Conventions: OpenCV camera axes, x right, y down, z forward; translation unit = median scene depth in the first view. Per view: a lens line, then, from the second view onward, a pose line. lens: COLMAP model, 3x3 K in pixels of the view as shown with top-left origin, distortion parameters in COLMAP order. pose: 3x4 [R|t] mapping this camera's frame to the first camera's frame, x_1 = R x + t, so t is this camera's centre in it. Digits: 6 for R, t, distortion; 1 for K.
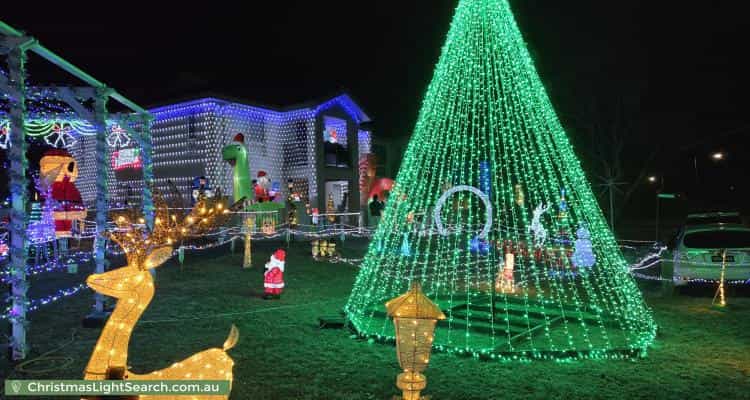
lens RADIAL K [[507.4, 0, 380.4], [0, 507.4, 203.7], [0, 0, 1]] dist [0.077085, -0.068169]
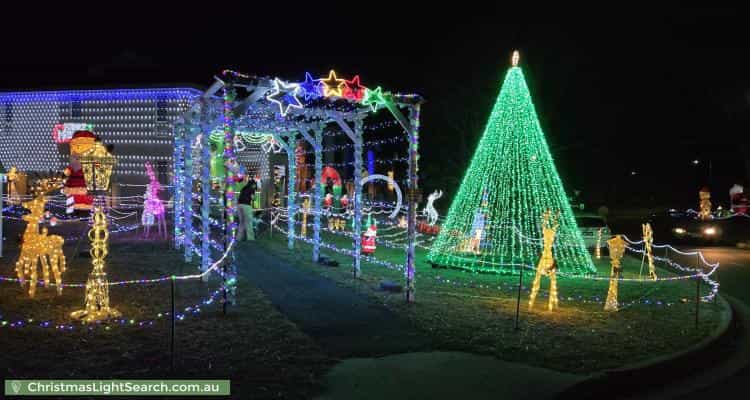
lens RADIAL K [[507.4, 0, 380.4], [0, 507.4, 203.7], [0, 0, 1]] dist [0.077085, -0.068169]
pose [[0.944226, 0.030225, 0.327909, -0.395251], [-0.044579, 0.998344, 0.036346, -0.017671], [-0.326267, -0.048937, 0.944010, -0.270239]]
